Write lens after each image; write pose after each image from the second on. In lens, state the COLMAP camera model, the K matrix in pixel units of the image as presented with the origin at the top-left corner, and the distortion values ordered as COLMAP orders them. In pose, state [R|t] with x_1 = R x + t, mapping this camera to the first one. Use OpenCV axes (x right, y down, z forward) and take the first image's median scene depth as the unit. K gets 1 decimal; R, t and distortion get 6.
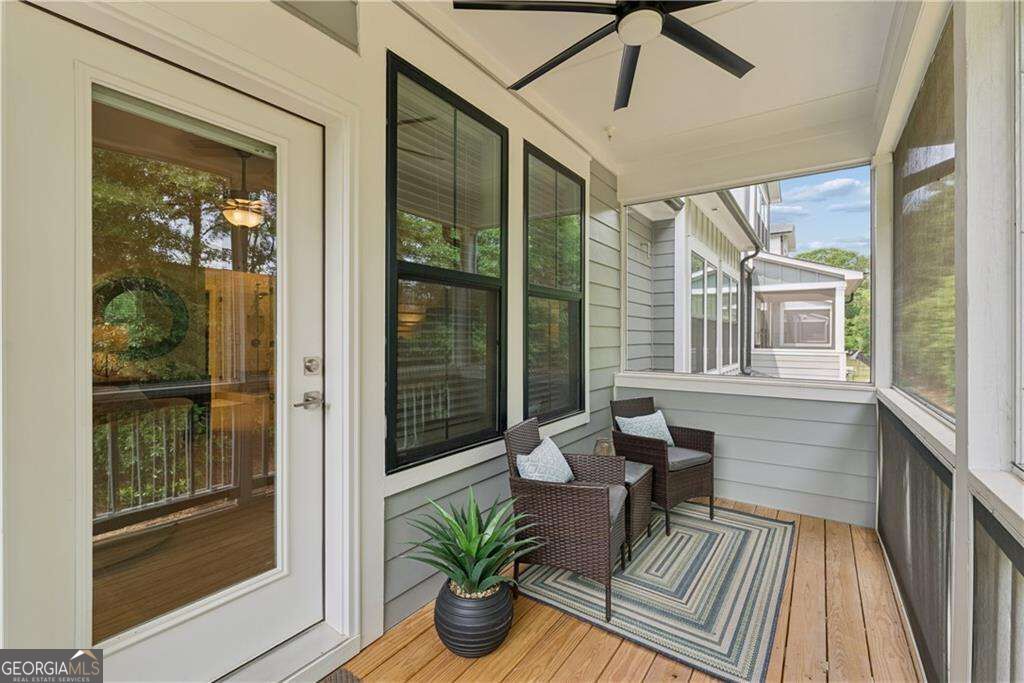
lens RADIAL K [[446.9, 0, 512.3], [0, 446.9, 339.4], [0, 0, 1]] dist [-0.001561, -0.000553]
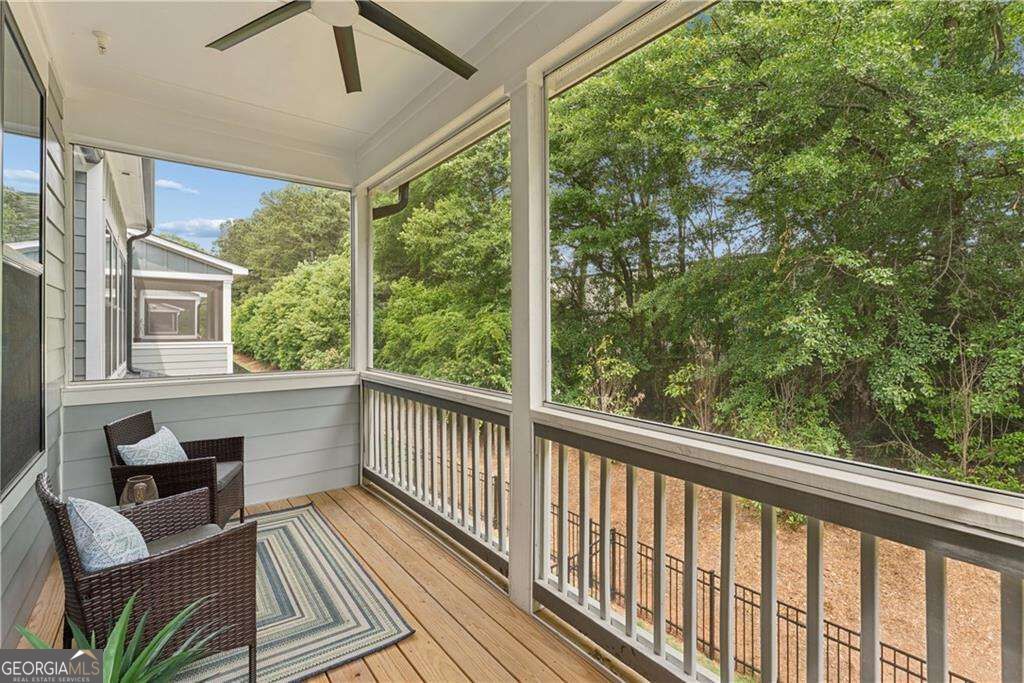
lens RADIAL K [[466.2, 0, 496.0], [0, 466.2, 326.3], [0, 0, 1]] dist [-0.002452, -0.000723]
pose [[0.331896, 0.000413, 0.943316, -0.292877], [0.008355, 0.999959, -0.003378, -0.011631], [-0.943279, 0.009003, 0.331879, 0.200918]]
